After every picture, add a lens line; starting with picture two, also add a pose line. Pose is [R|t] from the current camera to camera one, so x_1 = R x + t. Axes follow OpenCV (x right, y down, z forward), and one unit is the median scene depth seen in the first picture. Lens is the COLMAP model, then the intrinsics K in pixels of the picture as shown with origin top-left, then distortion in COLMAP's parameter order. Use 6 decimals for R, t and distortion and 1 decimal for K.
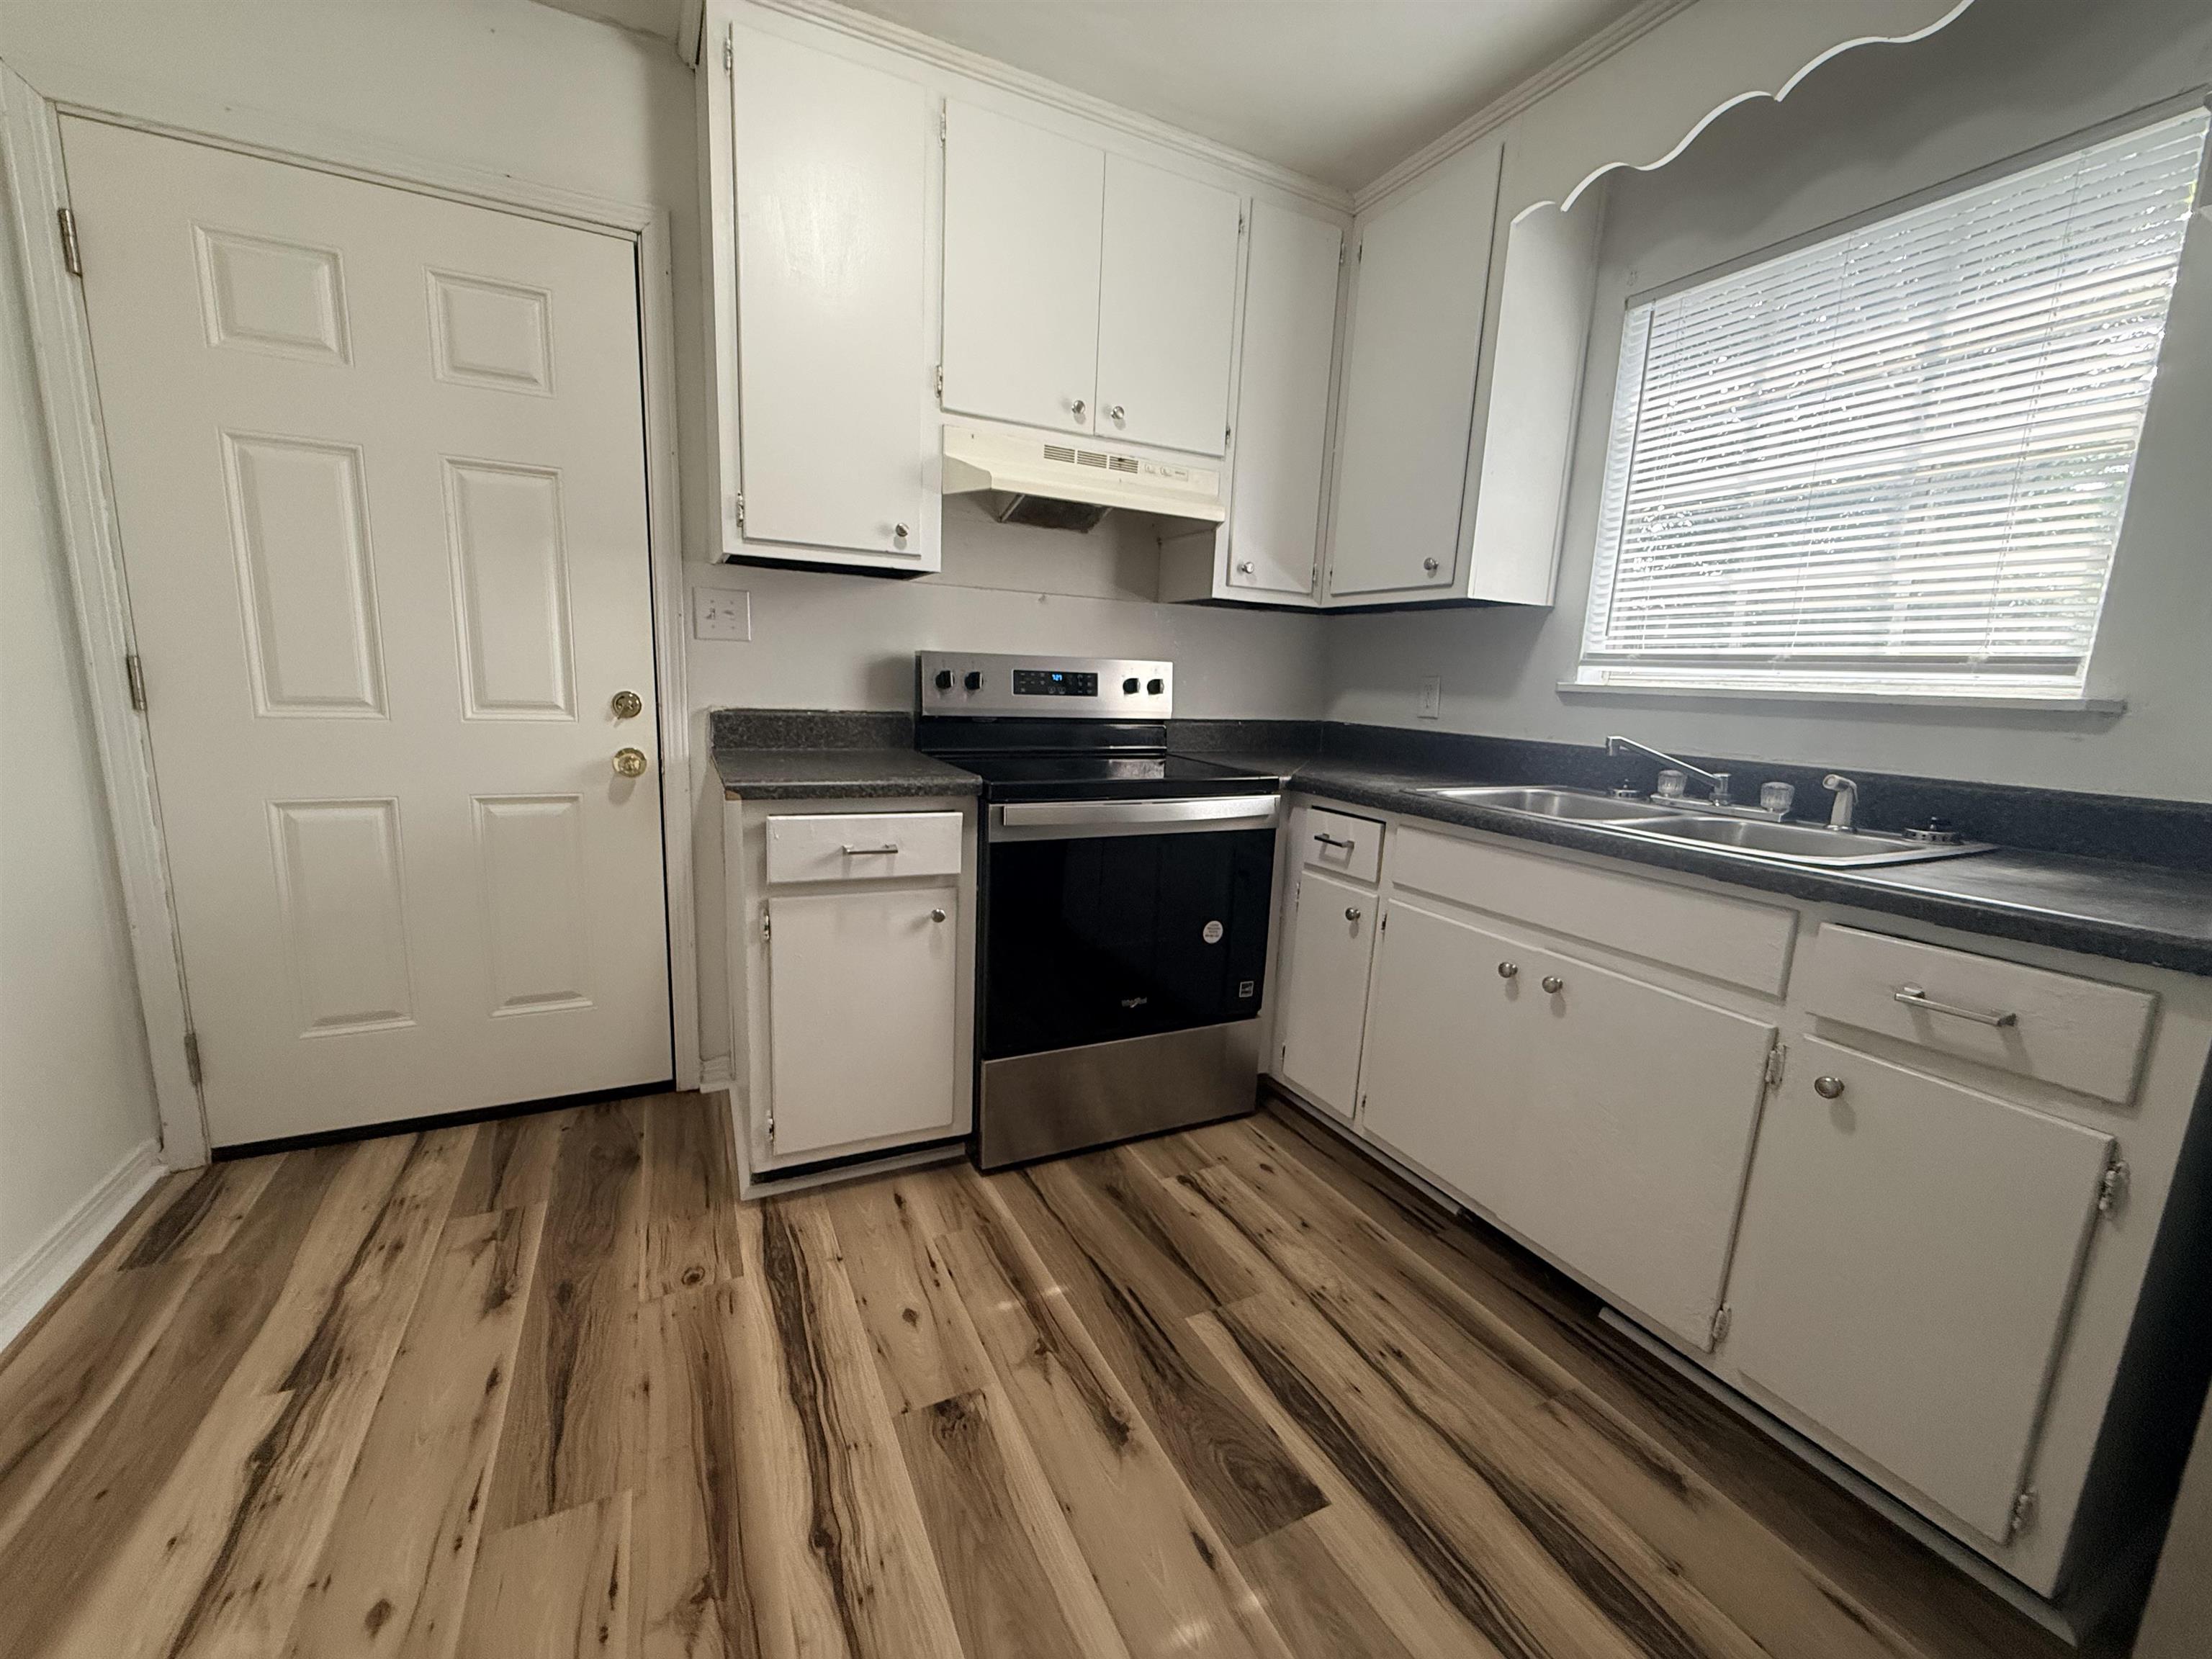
lens RADIAL K [[881.9, 0, 1098.9], [0, 881.9, 829.3], [0, 0, 1]] dist [0.000689, 0.000188]
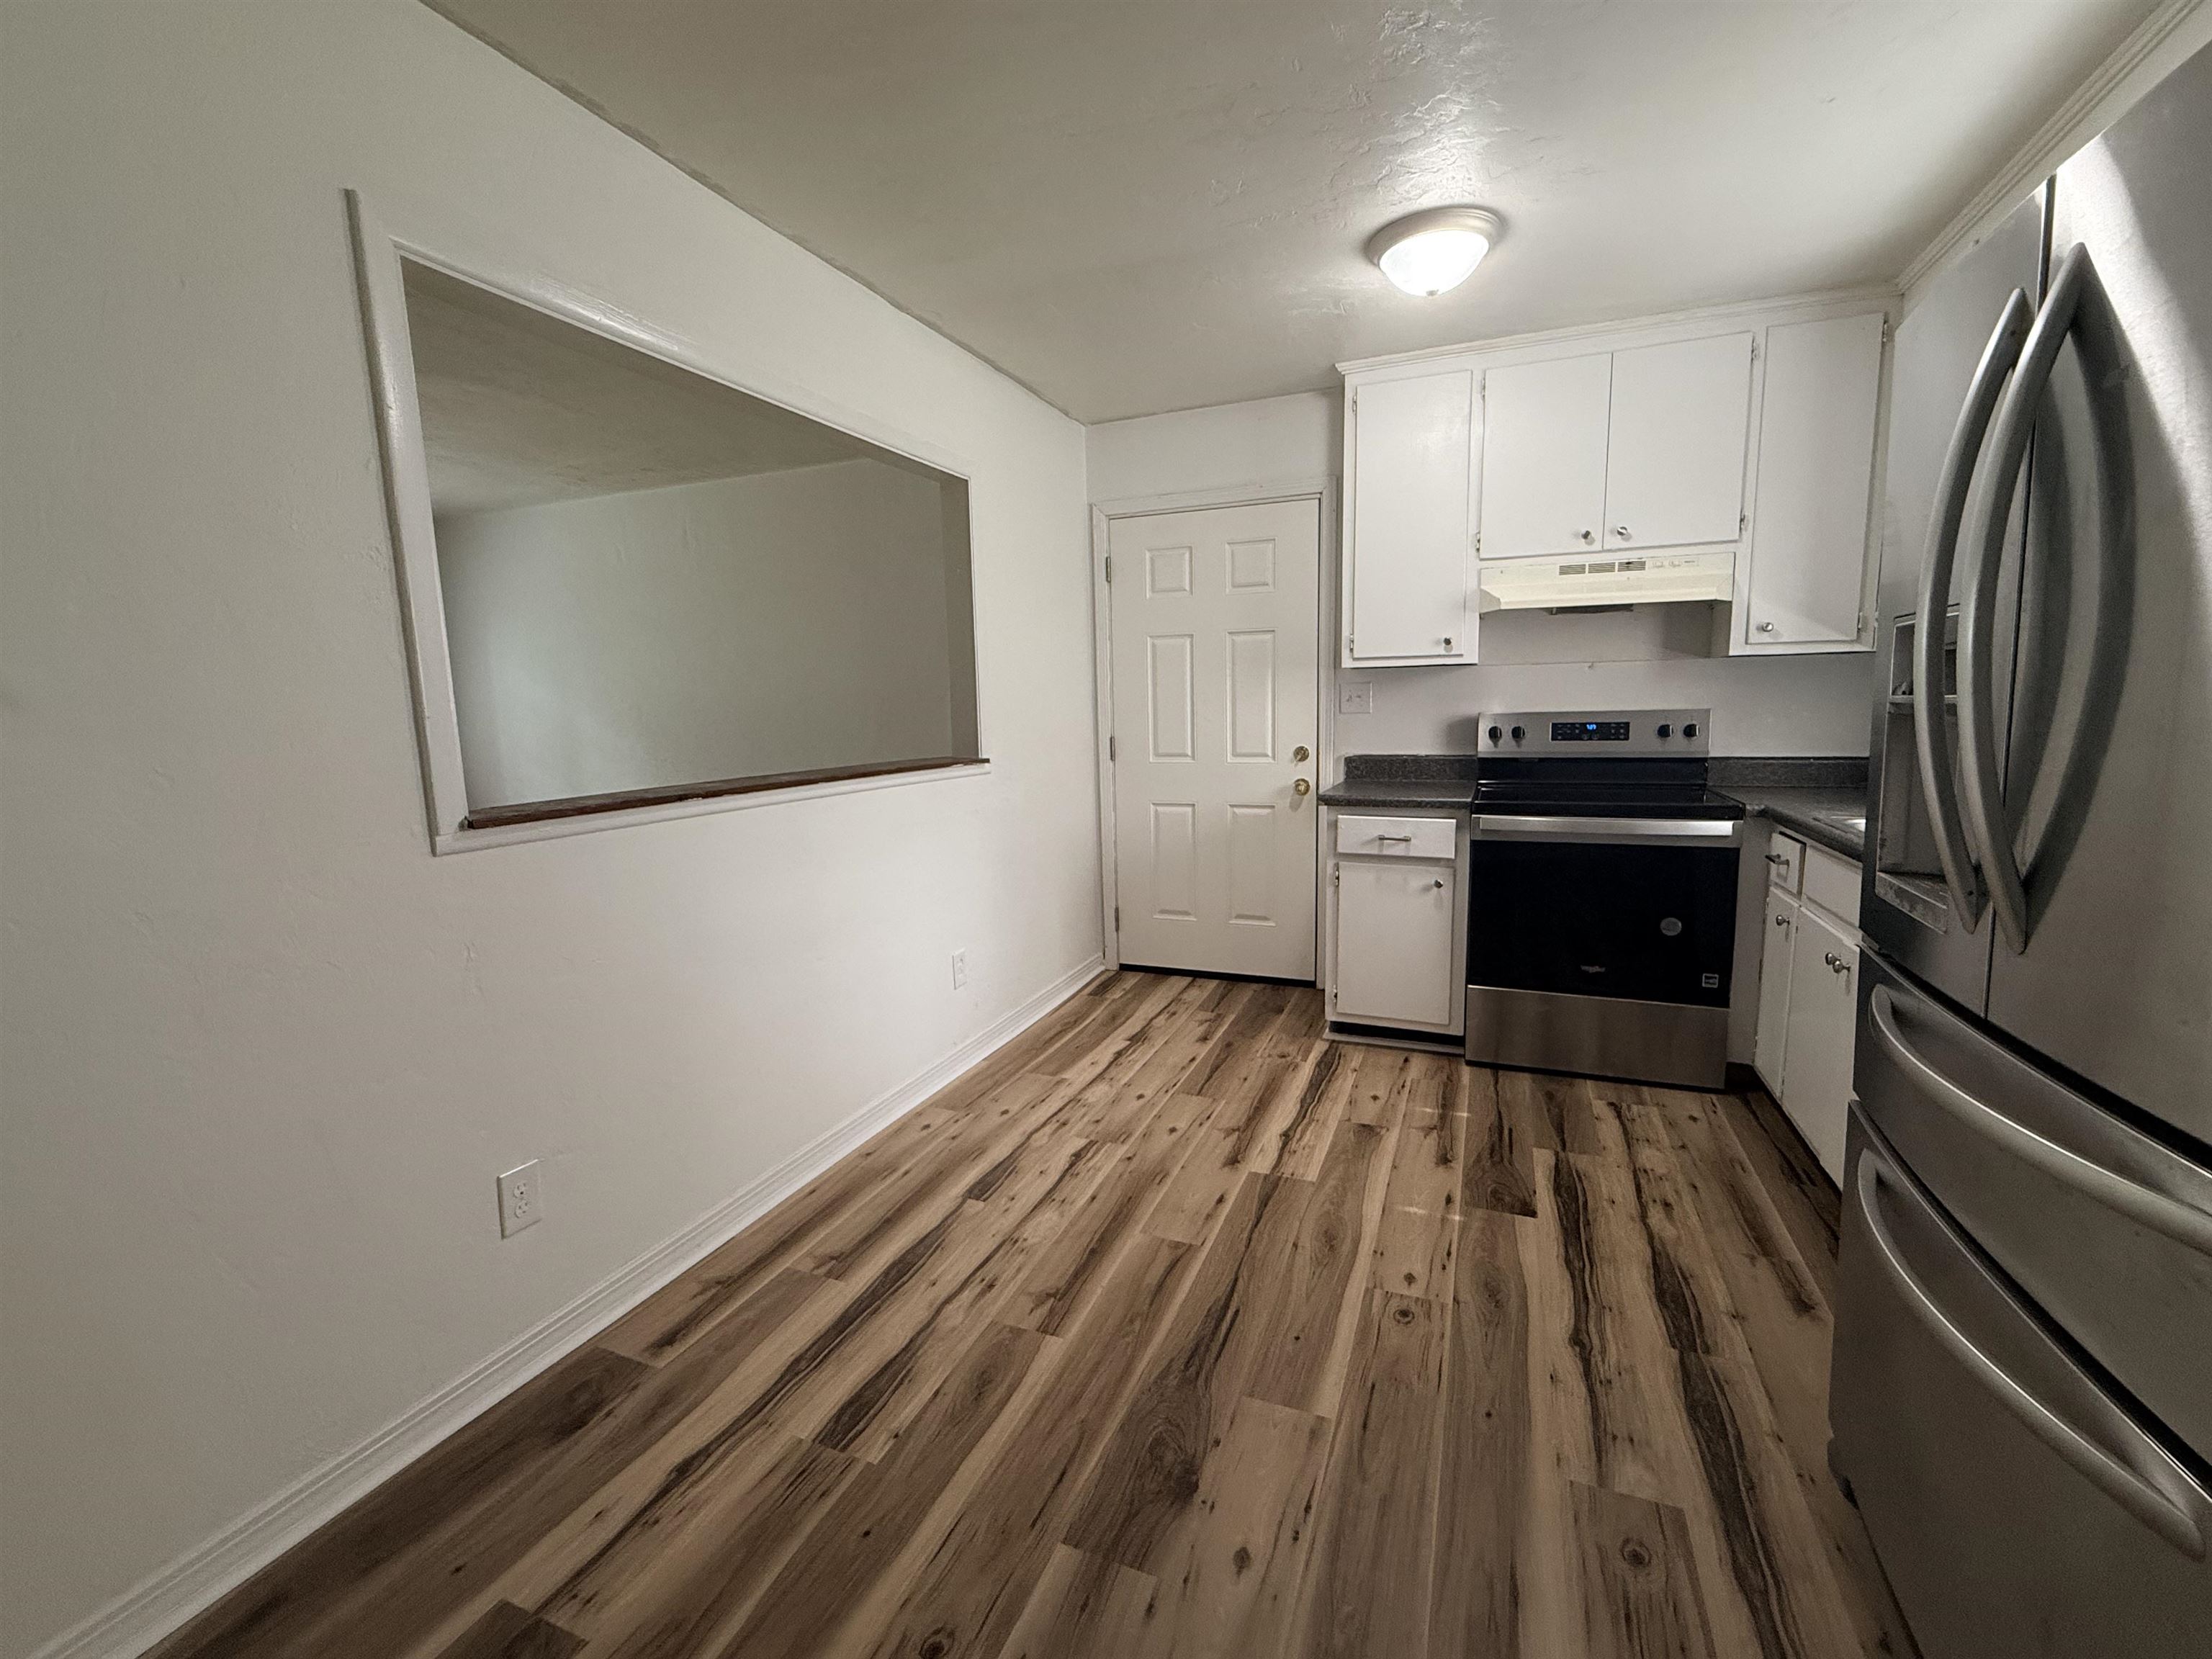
lens RADIAL K [[952.1, 0, 1097.5], [0, 952.1, 828.9], [0, 0, 1]] dist [0.004134, 0.000083]
pose [[0.658251, 0.045857, -0.751400, 0.695659], [-0.080633, 0.996696, -0.009810, 0.065040], [0.748468, 0.067045, 0.659774, -0.598508]]
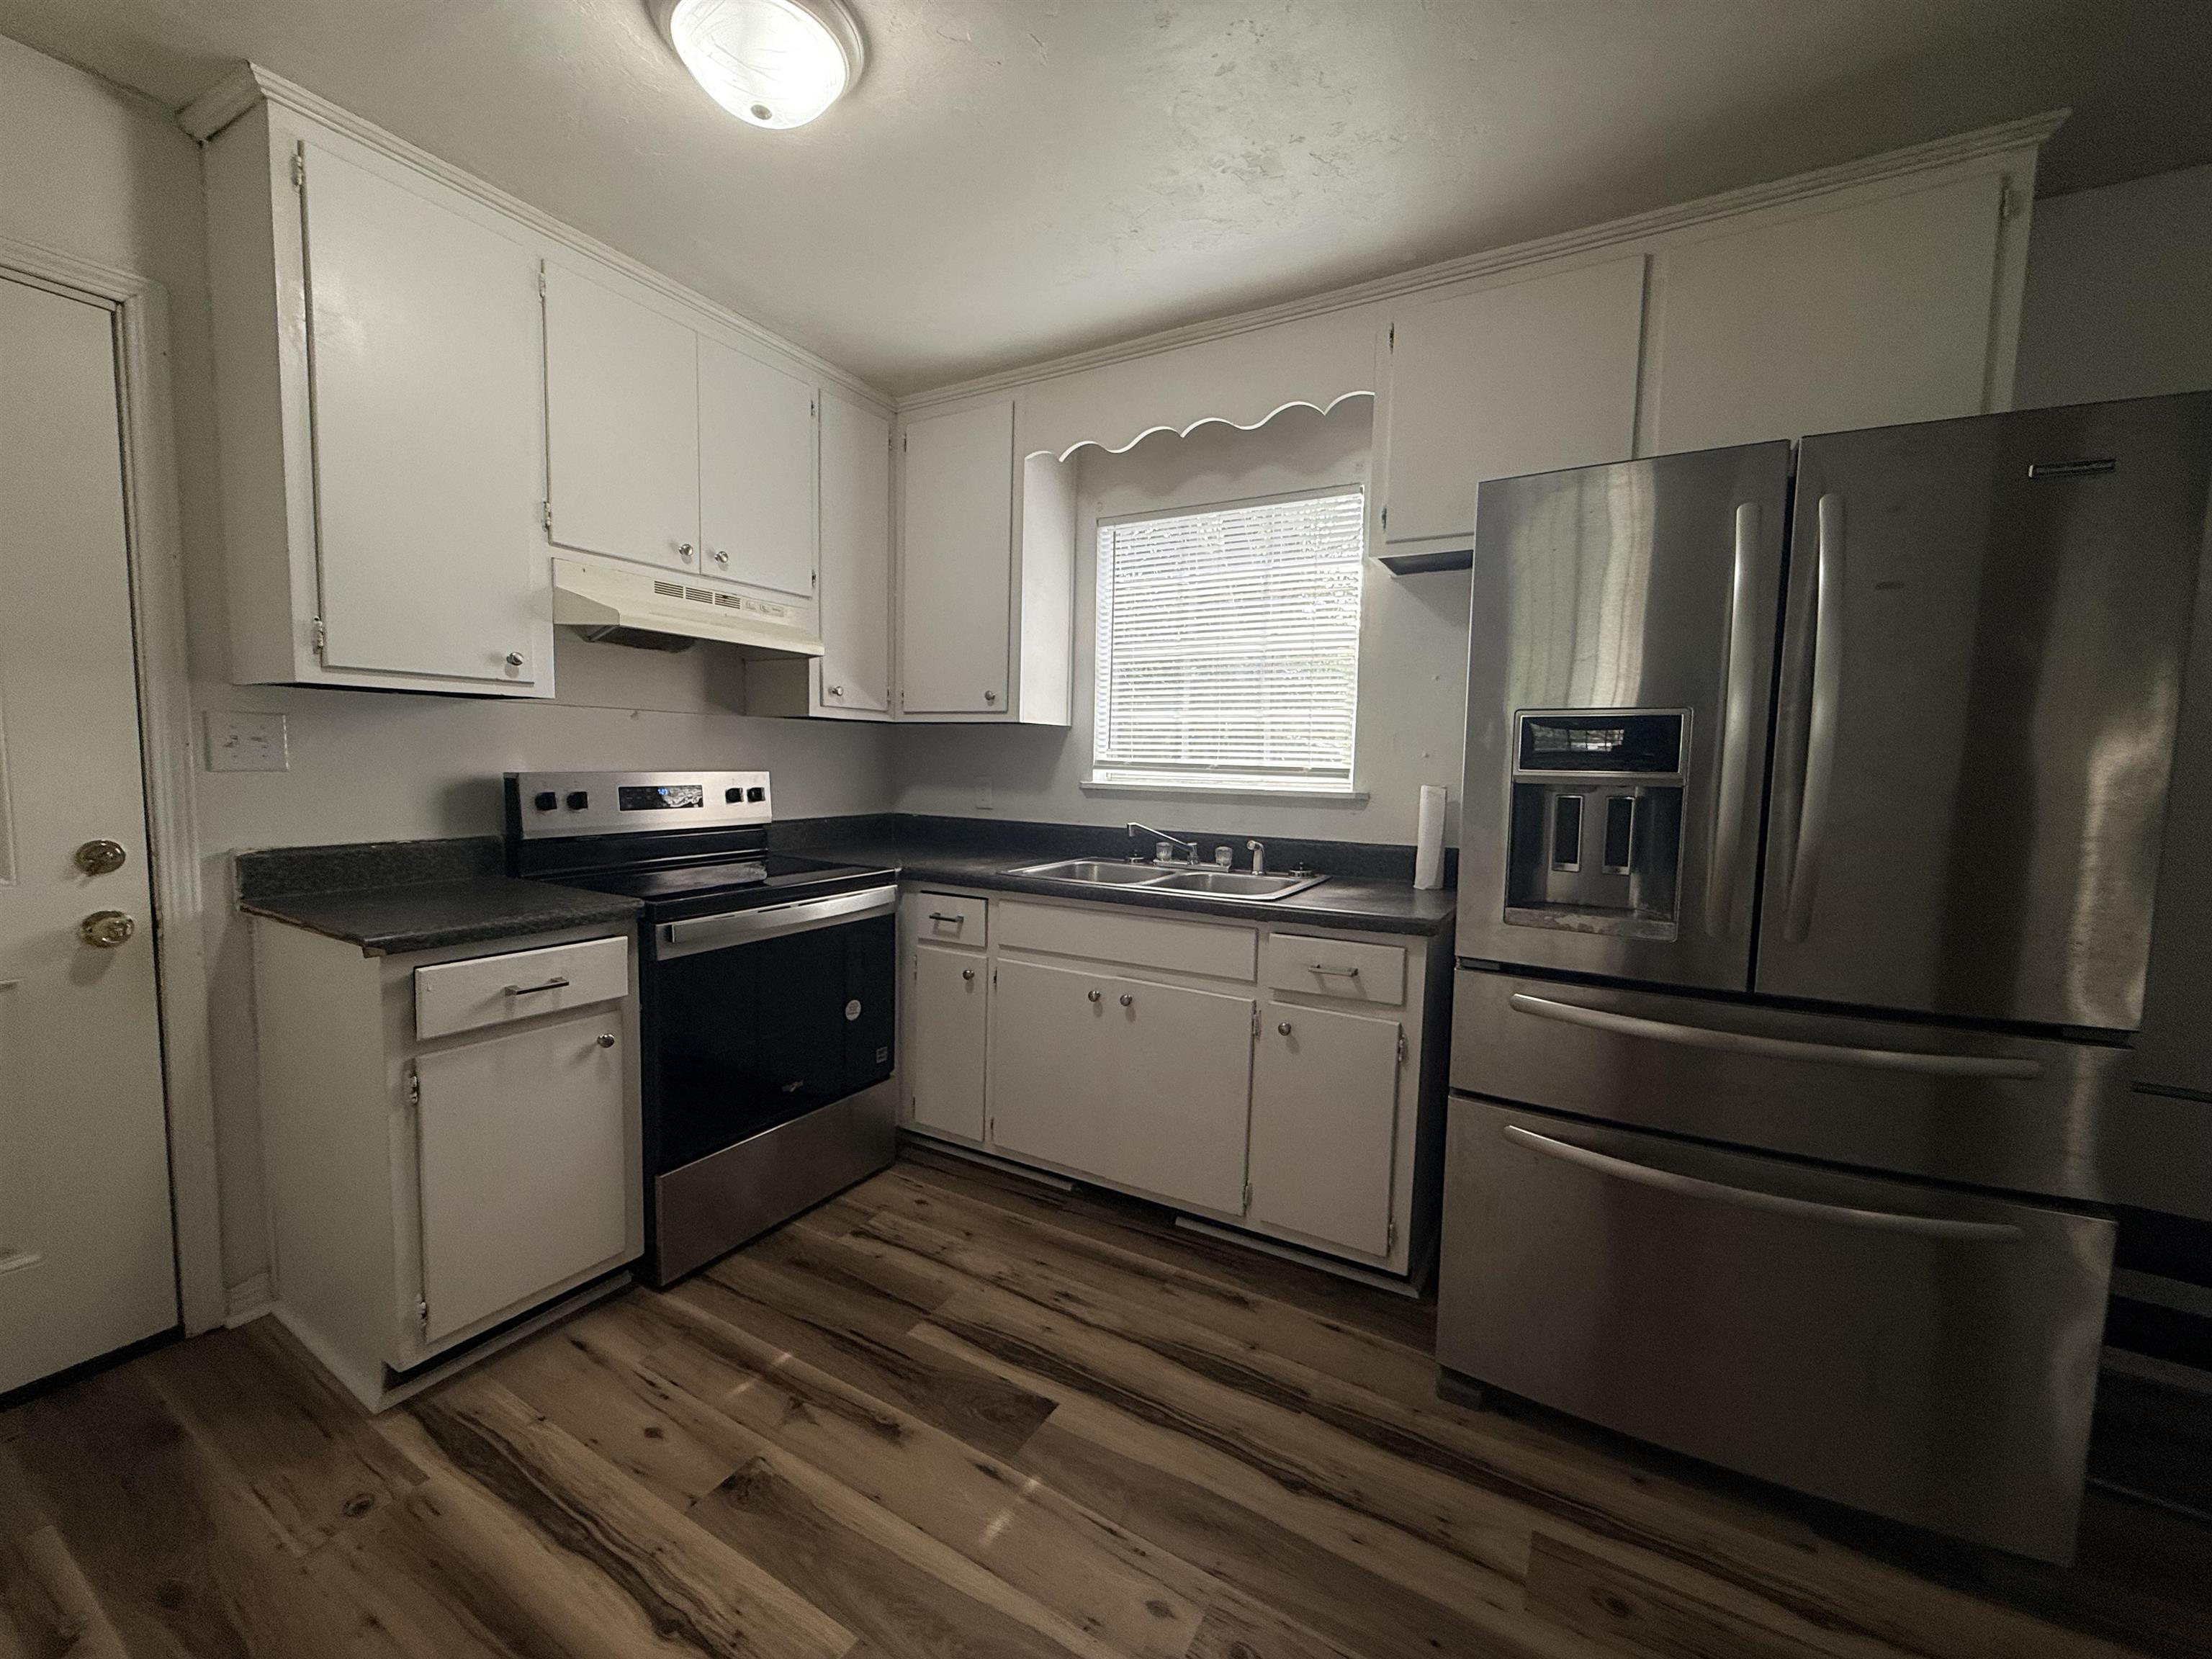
lens RADIAL K [[881.9, 0, 1097.9], [0, 881.9, 829.5], [0, 0, 1]] dist [0.000689, 0.000188]
pose [[0.832981, -0.068983, 0.548985, -0.249376], [0.109573, 0.993113, -0.041467, -0.039018], [-0.542344, 0.094696, 0.834803, -0.172297]]
